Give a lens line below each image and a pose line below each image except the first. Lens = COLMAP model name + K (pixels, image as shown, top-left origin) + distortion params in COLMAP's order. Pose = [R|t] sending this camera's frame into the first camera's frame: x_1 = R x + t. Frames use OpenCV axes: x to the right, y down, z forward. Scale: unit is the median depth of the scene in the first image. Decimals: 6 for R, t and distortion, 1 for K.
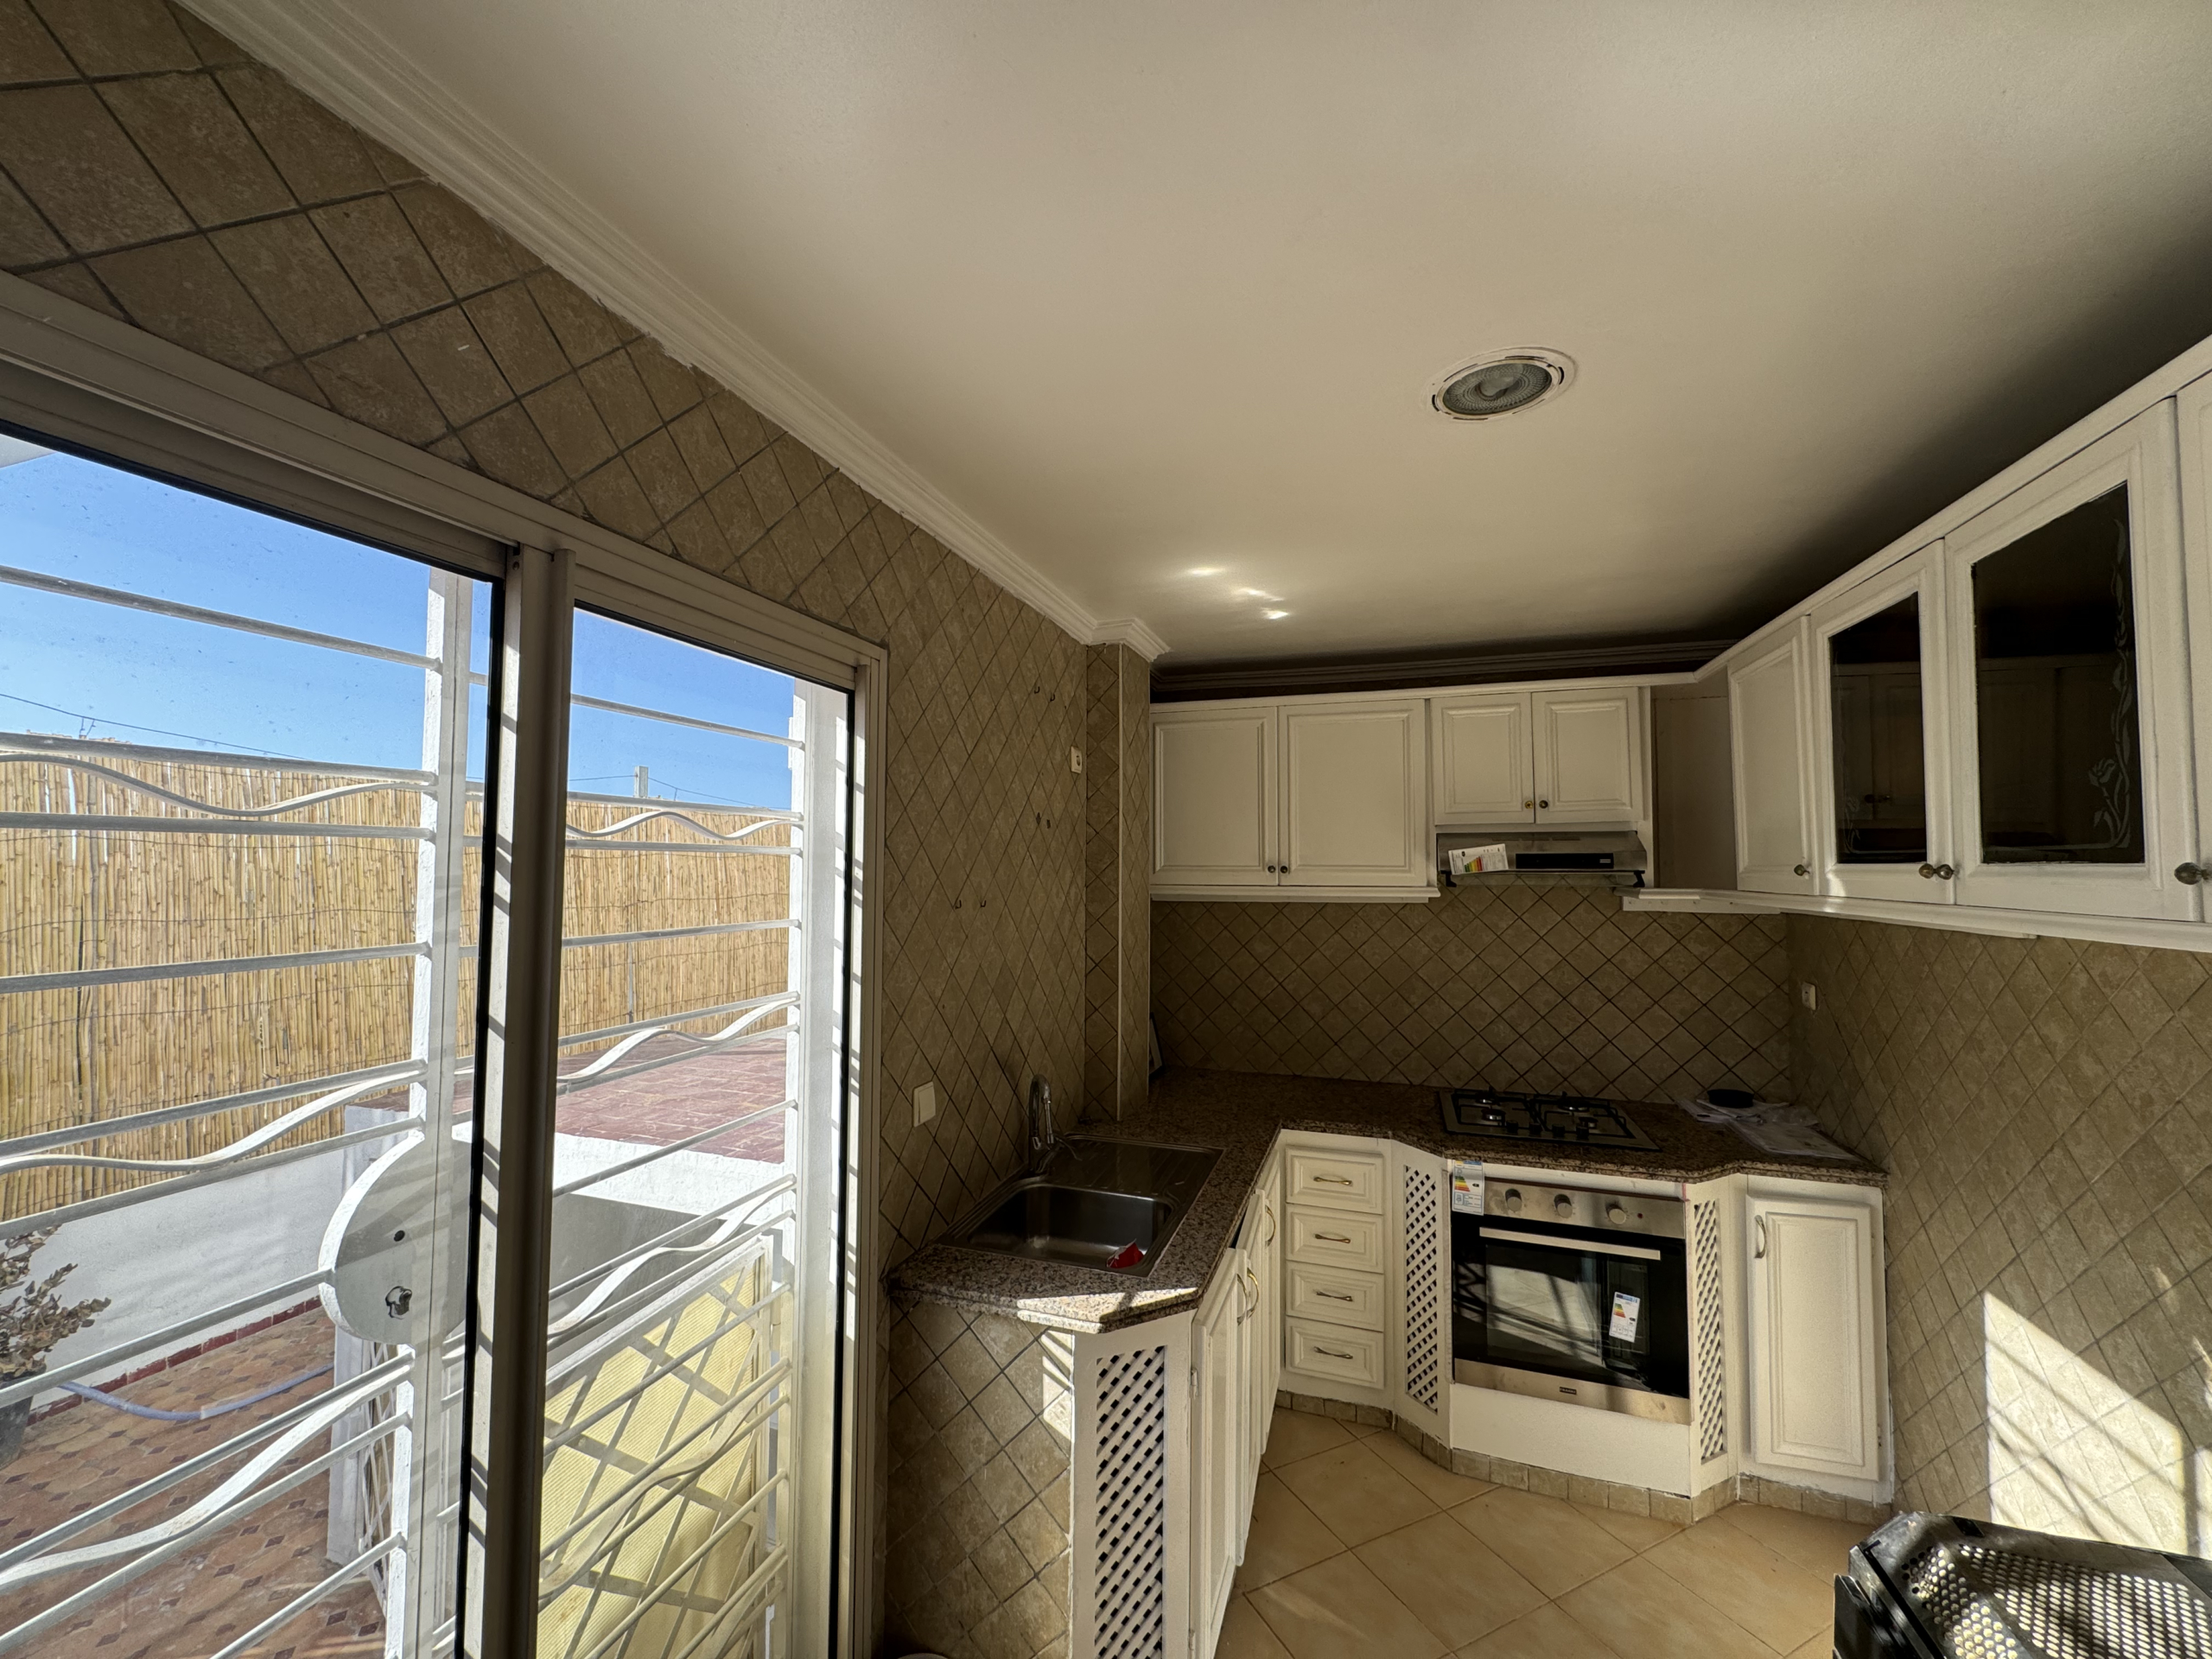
lens RADIAL K [[881.2, 0, 1098.1], [0, 881.2, 826.0], [0, 0, 1]] dist [-0.001603, -0.000242]
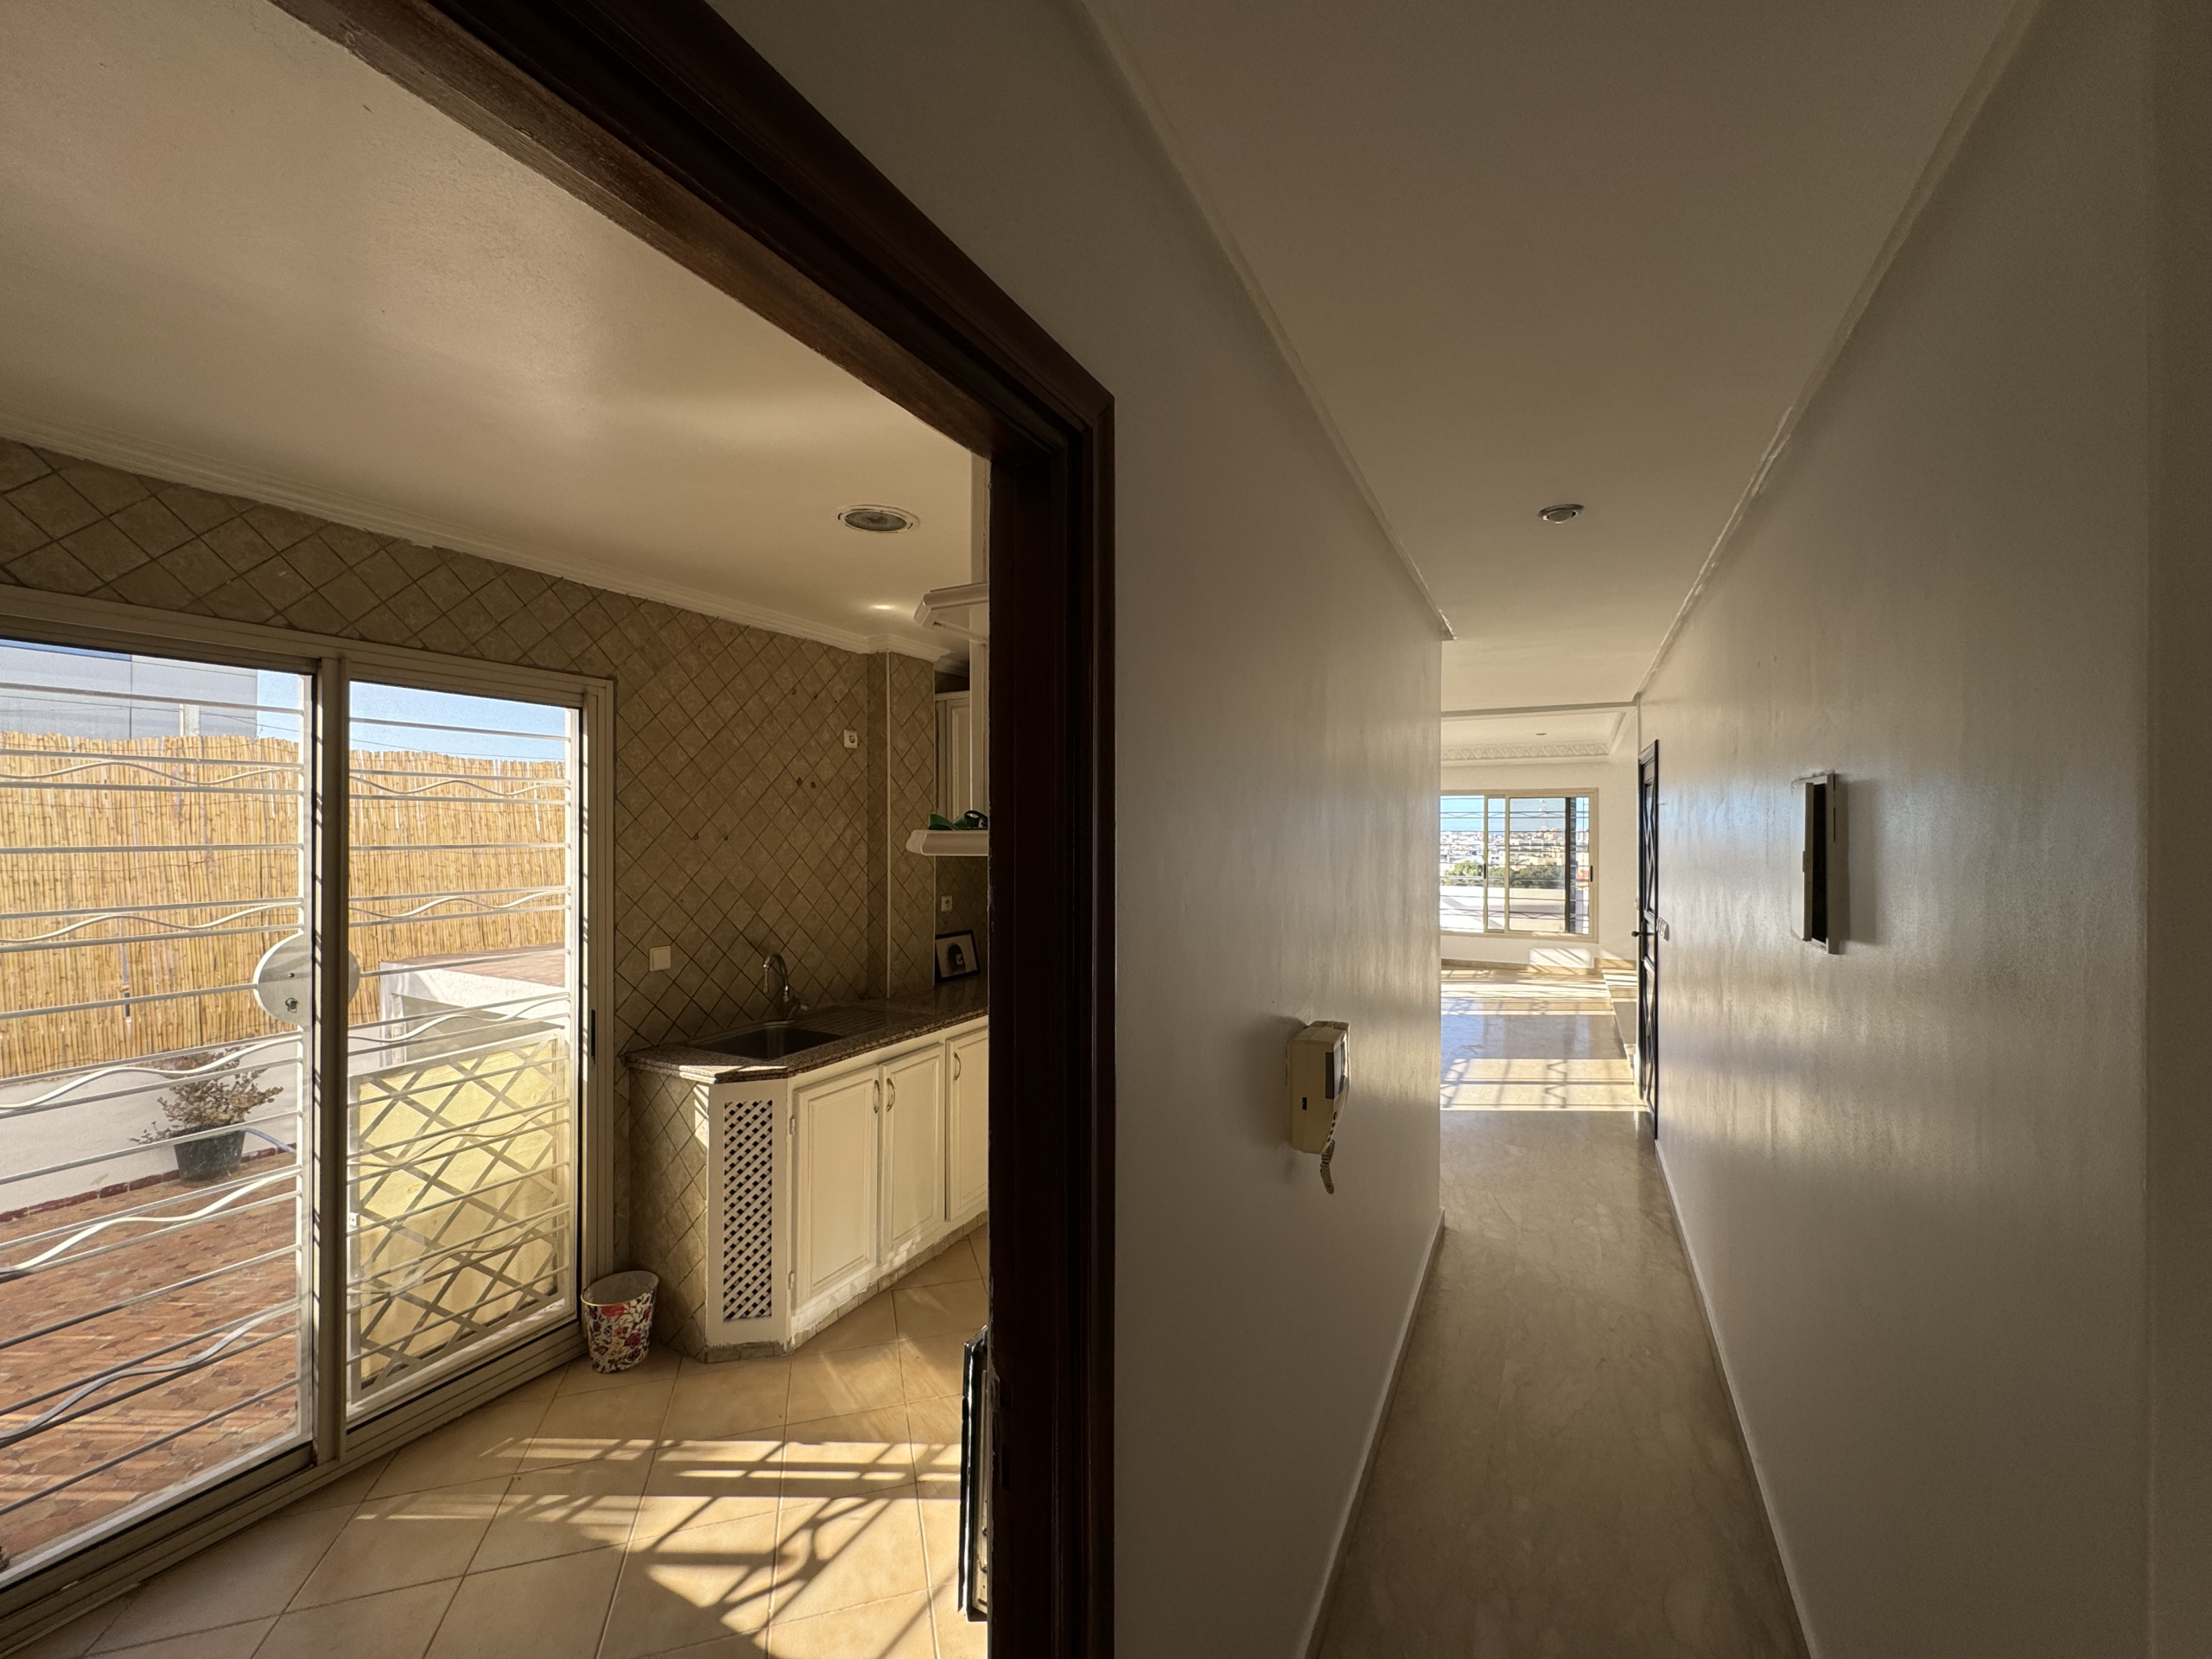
lens RADIAL K [[881.2, 0, 1100.1], [0, 881.2, 826.3], [0, 0, 1]] dist [-0.001603, -0.000242]
pose [[0.986552, -0.005522, -0.163355, 0.975485], [0.012385, 0.999081, 0.041023, 0.017625], [0.162978, -0.042494, 0.985714, -0.514182]]
